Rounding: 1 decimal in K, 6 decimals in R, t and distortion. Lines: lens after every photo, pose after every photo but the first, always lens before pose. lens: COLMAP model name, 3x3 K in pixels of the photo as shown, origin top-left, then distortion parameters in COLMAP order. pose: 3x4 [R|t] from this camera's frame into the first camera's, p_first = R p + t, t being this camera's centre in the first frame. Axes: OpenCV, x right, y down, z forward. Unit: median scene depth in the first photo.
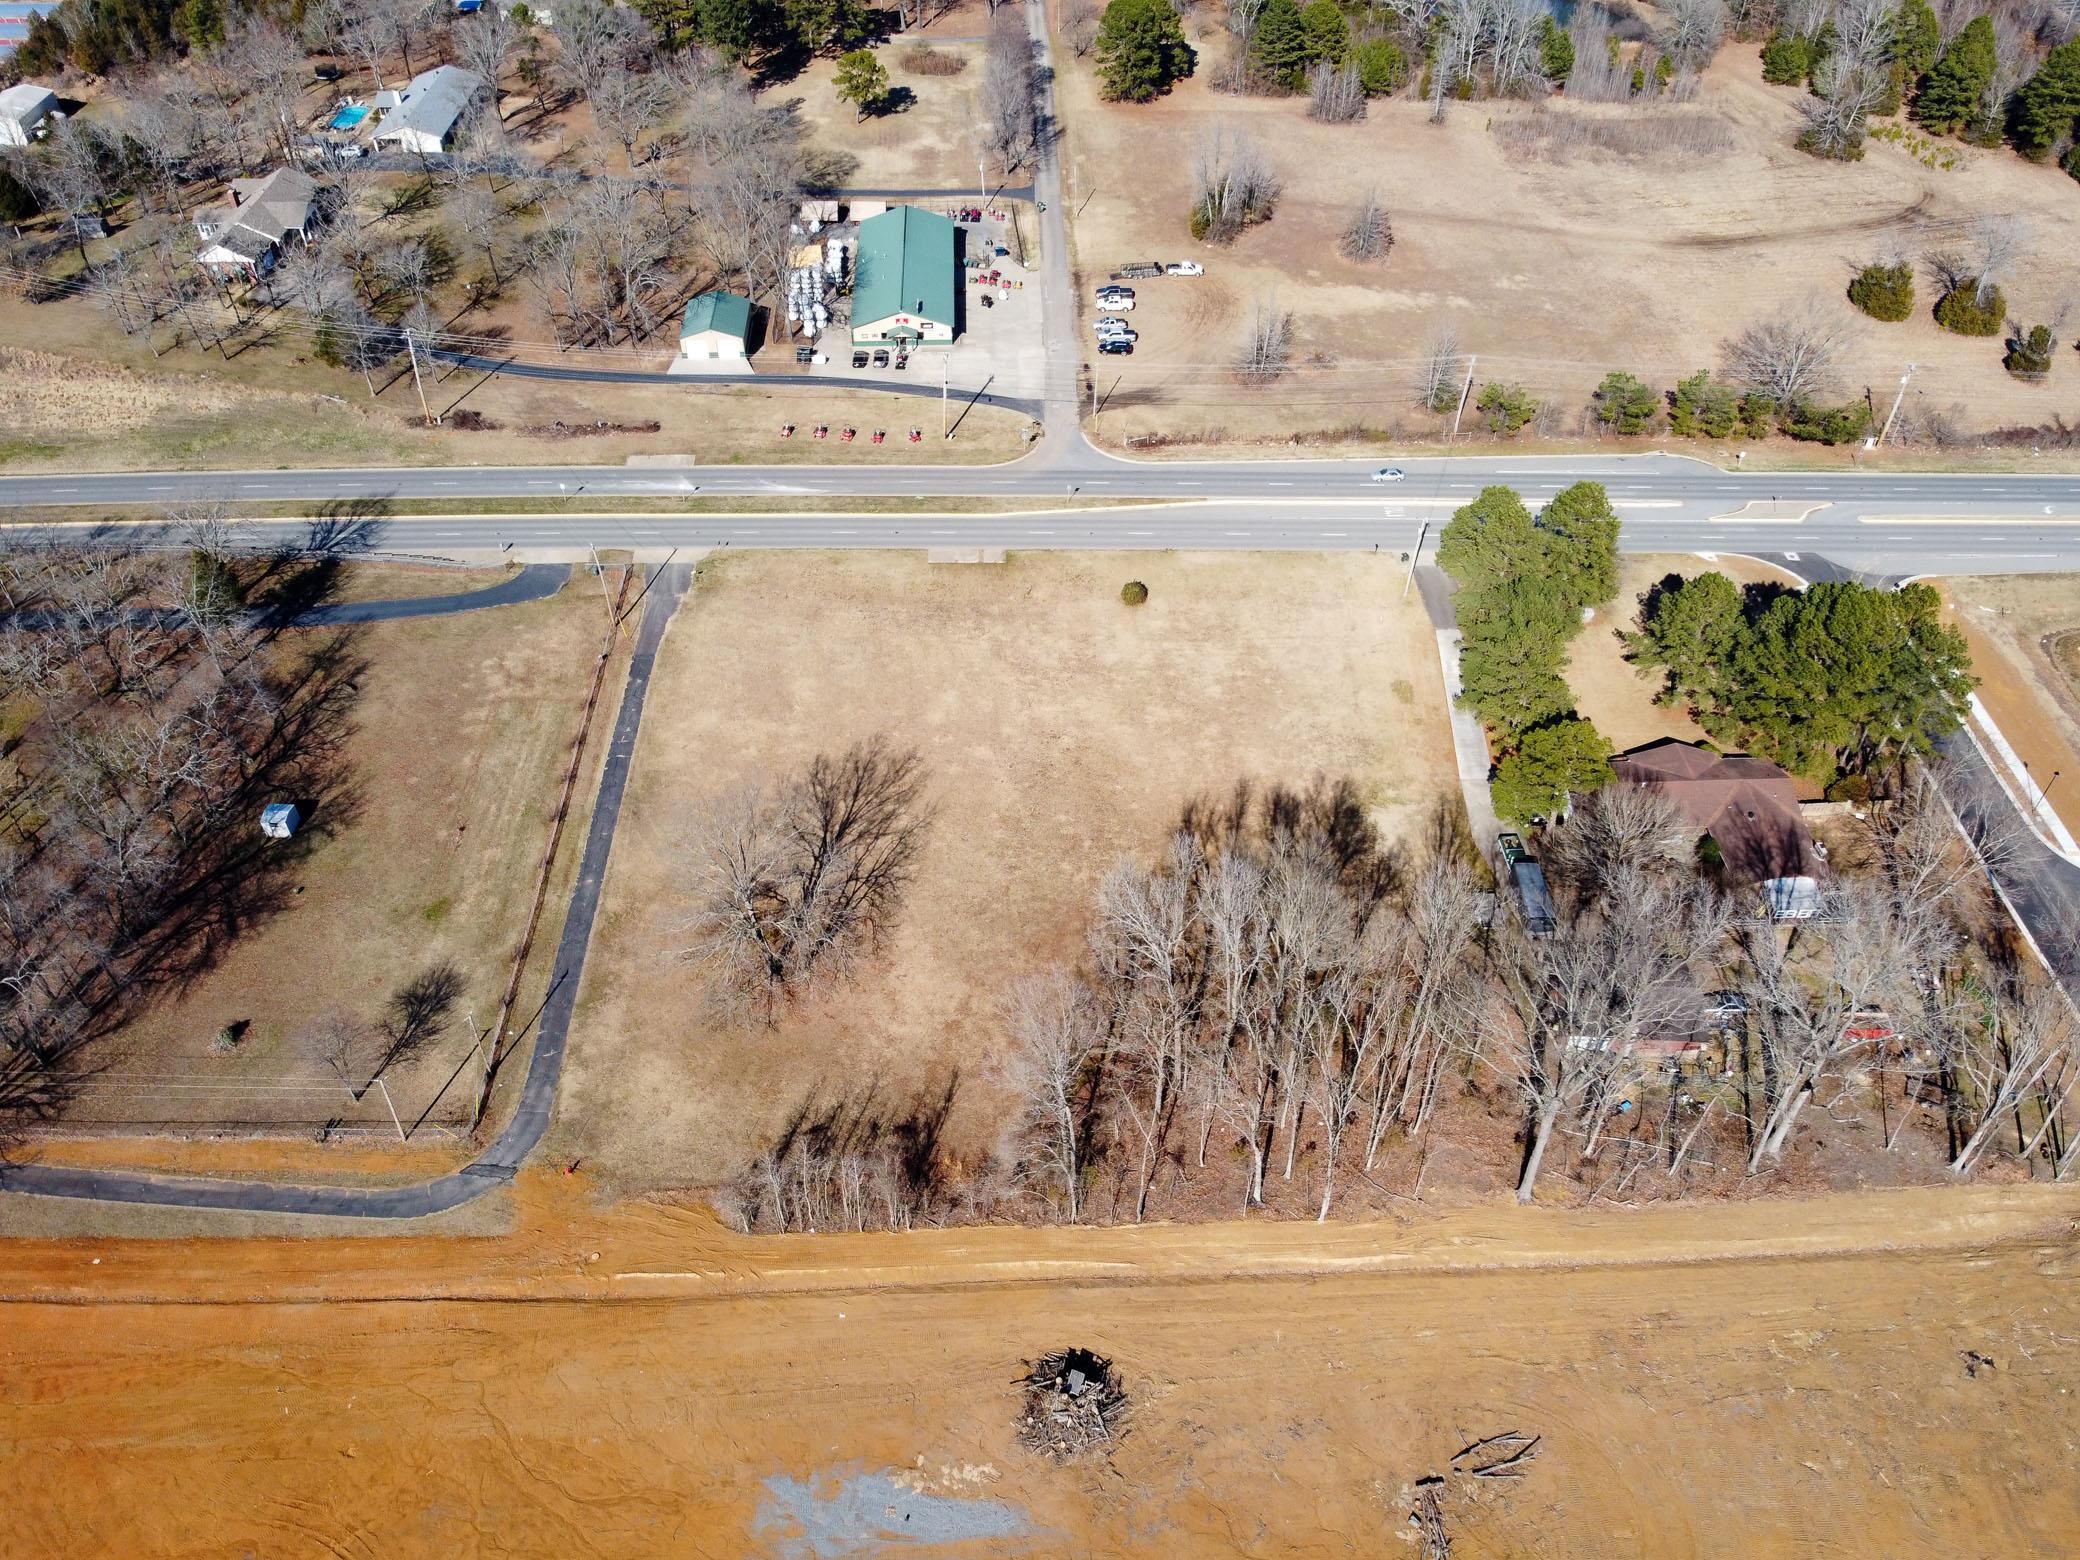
lens RADIAL K [[1575.8, 0, 1045.0], [0, 1575.8, 782.3], [0, 0, 1]] dist [0.006318, -0.013710]
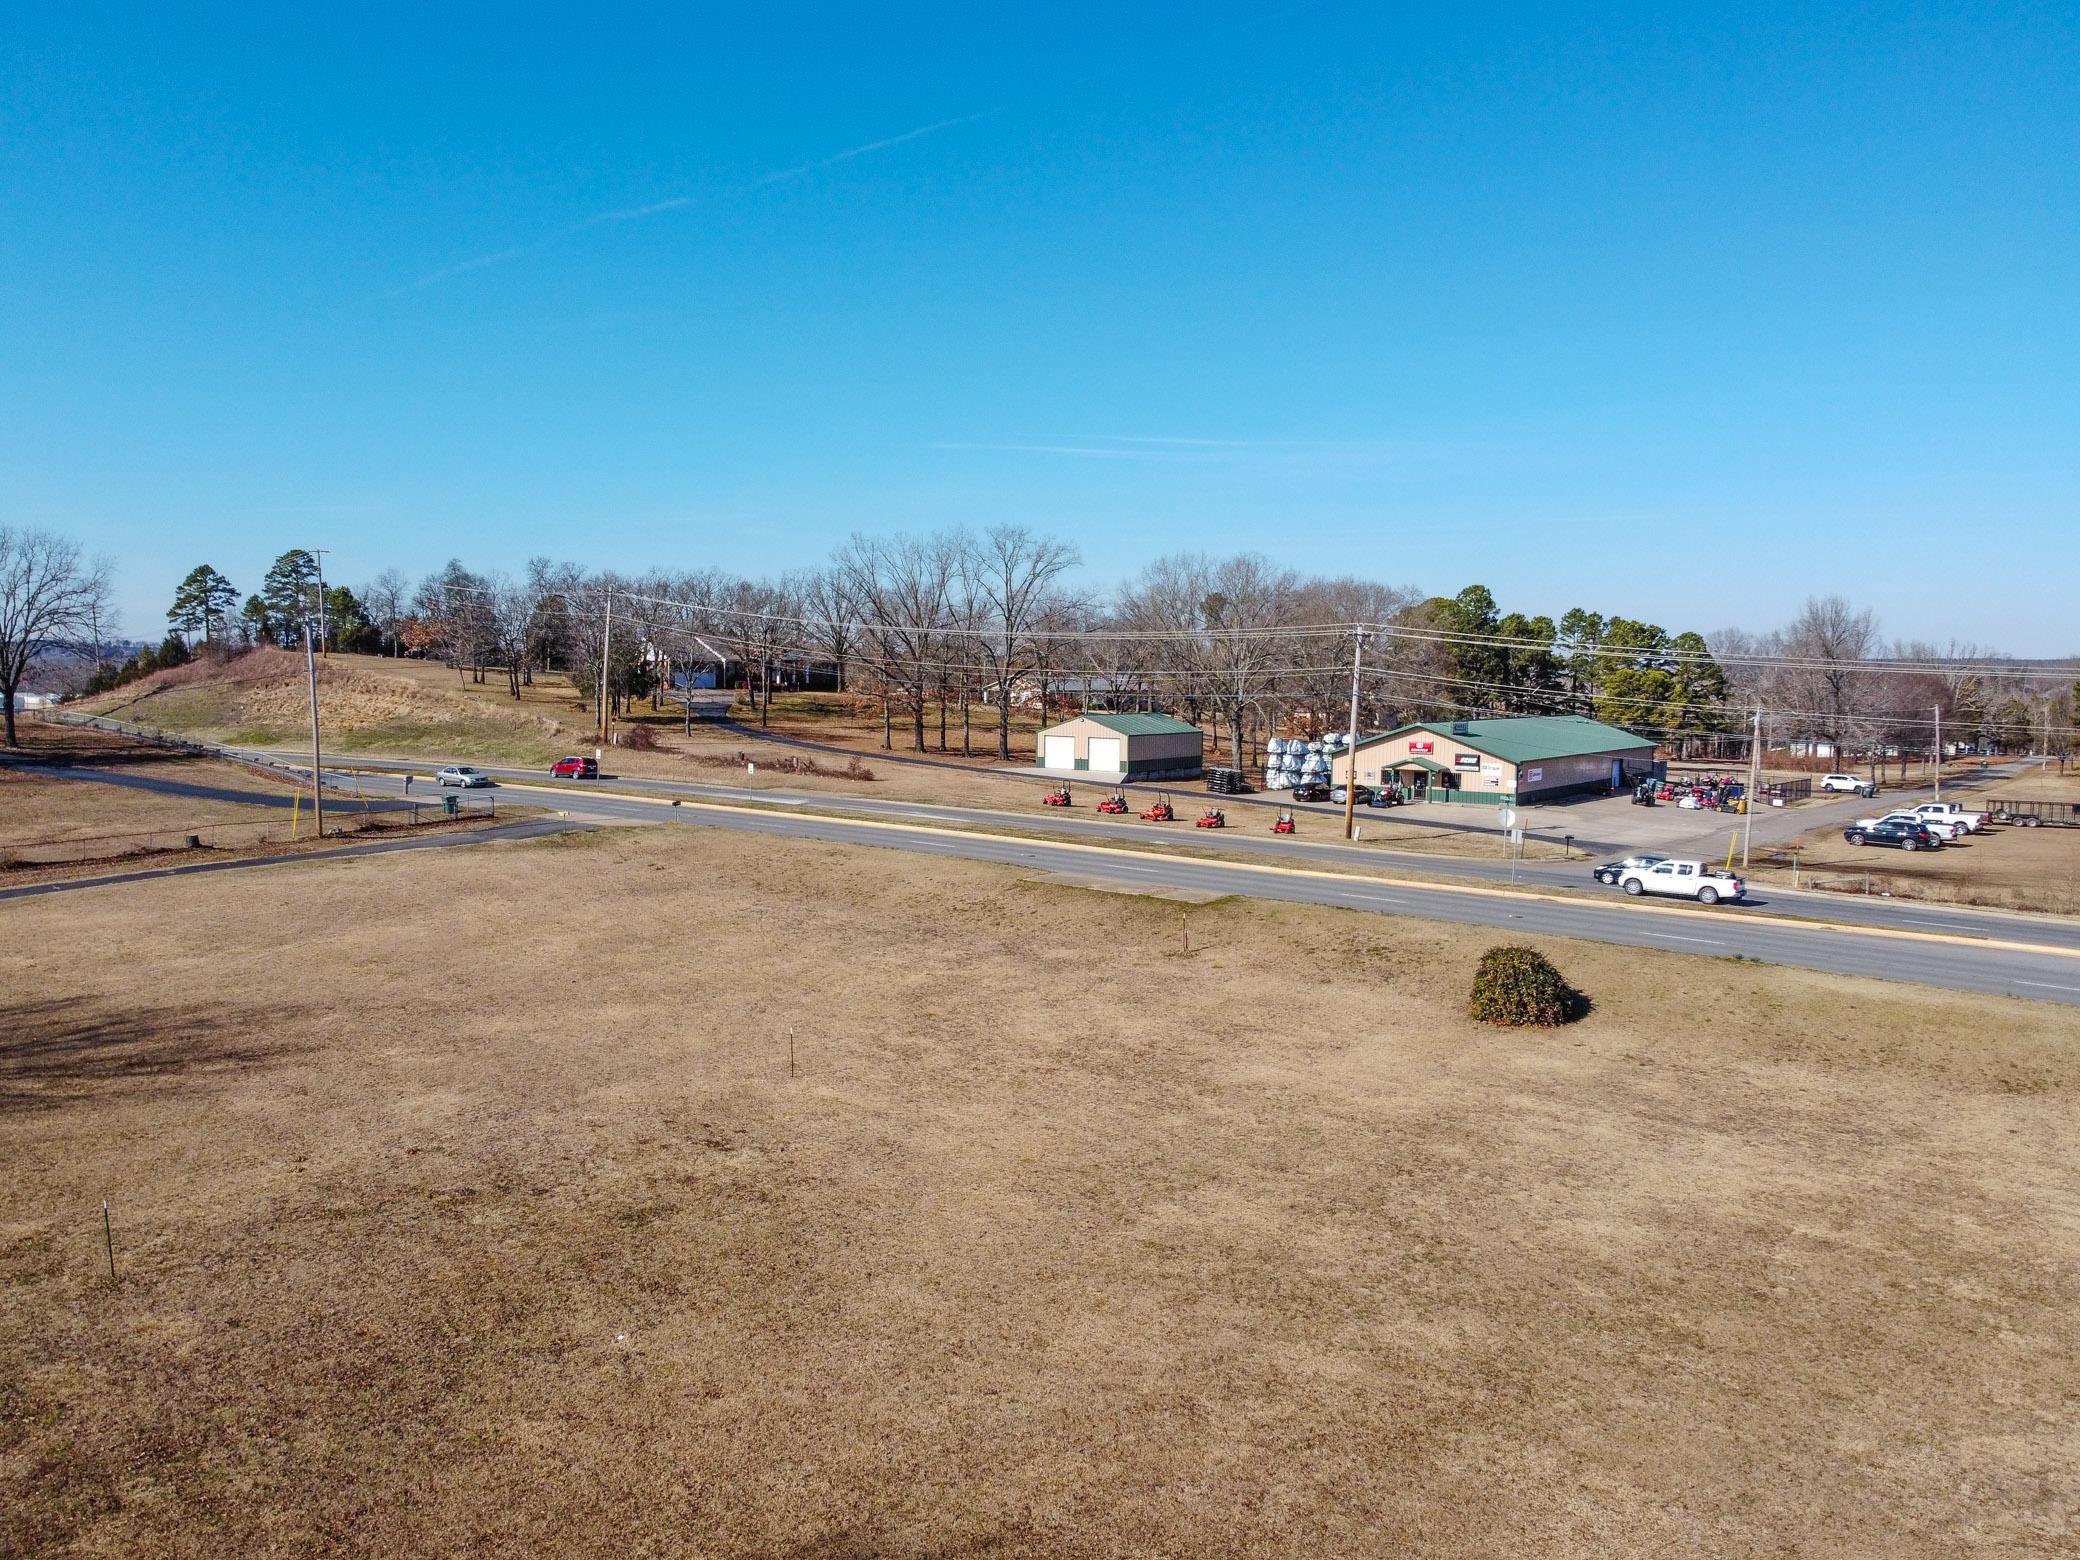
lens RADIAL K [[1575.8, 0, 1045.0], [0, 1575.8, 782.3], [0, 0, 1]] dist [0.006318, -0.013710]
pose [[0.785686, 0.049720, -0.616625, 0.158551], [-0.427592, 0.763976, -0.483224, 0.016892], [0.447061, 0.643326, 0.621505, 0.788010]]
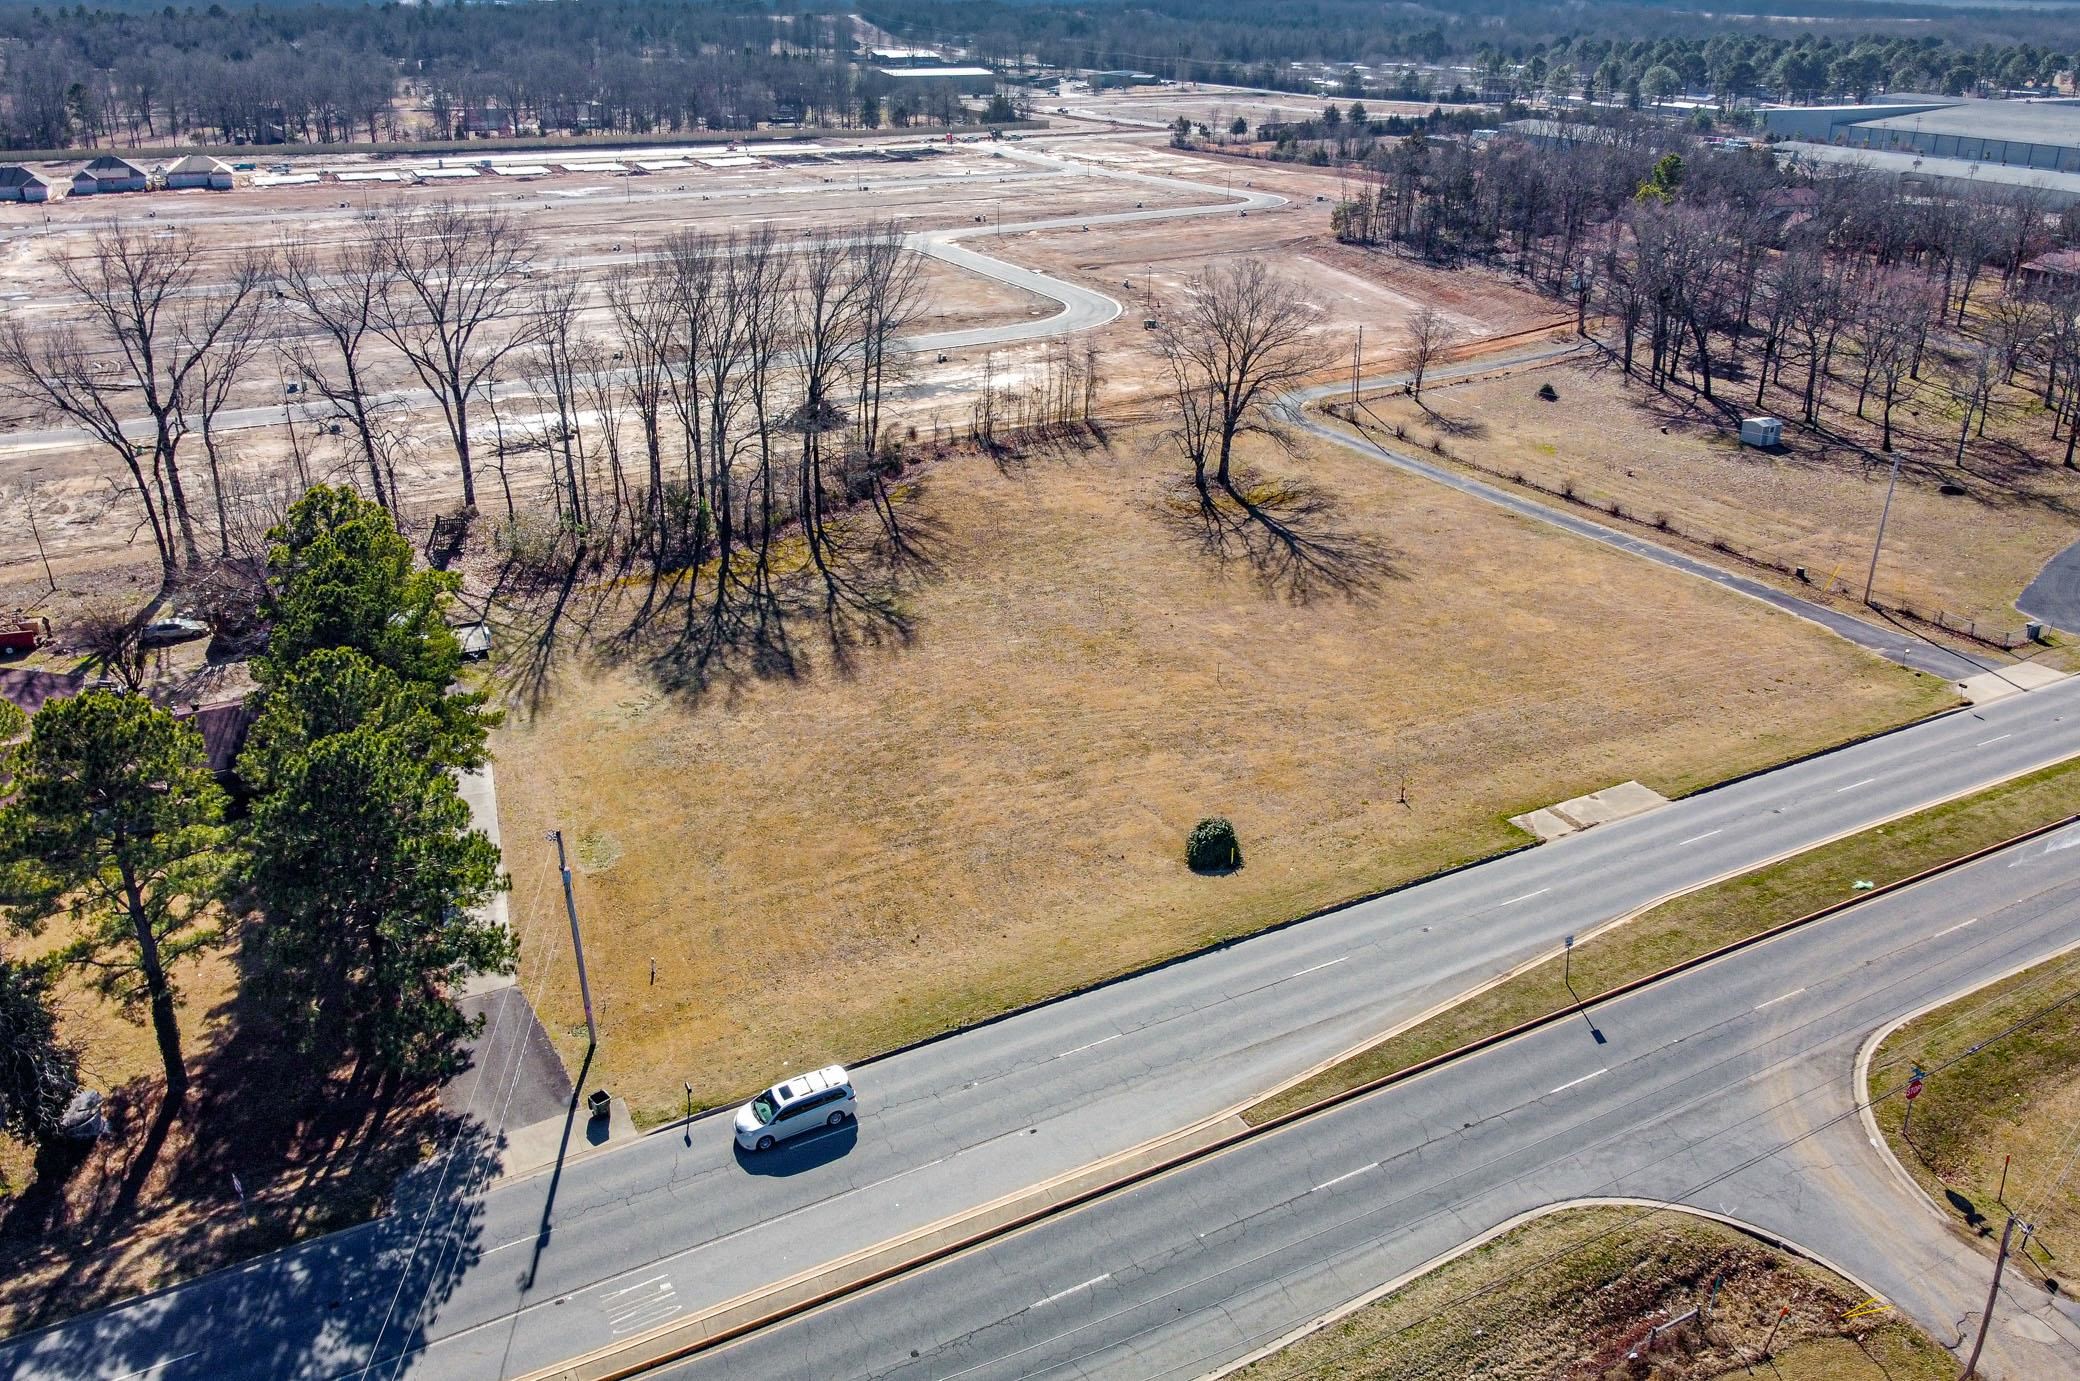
lens RADIAL K [[1541.0, 0, 1040.0], [0, 1541.0, 690.5], [0, 0, 1]] dist [-0.000663, 0.000495]
pose [[-0.907420, 0.168275, -0.385061, 0.267601], [-0.293607, 0.401679, 0.867438, -0.513516], [0.300639, 0.900188, -0.315085, 1.103118]]
